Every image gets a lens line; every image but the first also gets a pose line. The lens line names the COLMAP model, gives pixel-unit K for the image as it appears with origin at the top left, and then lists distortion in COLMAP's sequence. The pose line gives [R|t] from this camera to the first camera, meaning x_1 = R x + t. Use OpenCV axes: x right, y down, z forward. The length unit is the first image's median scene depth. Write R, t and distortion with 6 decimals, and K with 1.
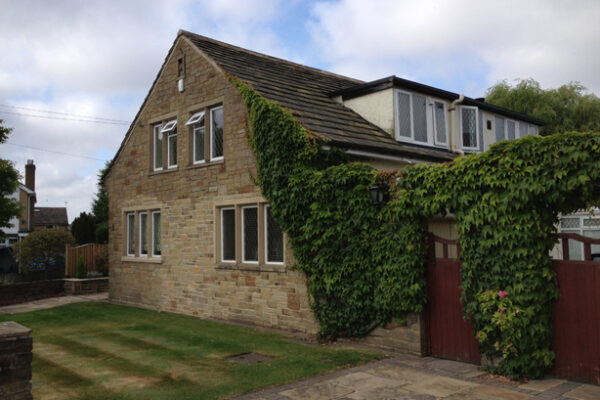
lens RADIAL K [[561.6, 0, 300.0], [0, 561.6, 200.0], [0, 0, 1]] dist [0.007688, 0.007386]
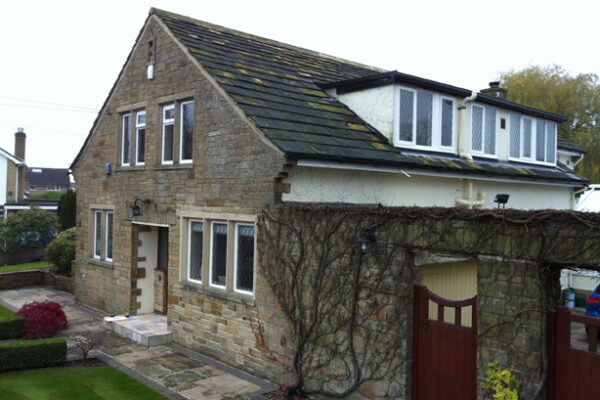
lens RADIAL K [[560.3, 0, 300.0], [0, 560.3, 200.0], [0, 0, 1]] dist [-0.014363, -0.020450]
pose [[0.999194, 0.038066, -0.012753, 0.038214], [-0.037153, 0.997166, 0.065425, -0.072286], [0.015207, -0.064898, 0.997776, 0.128093]]
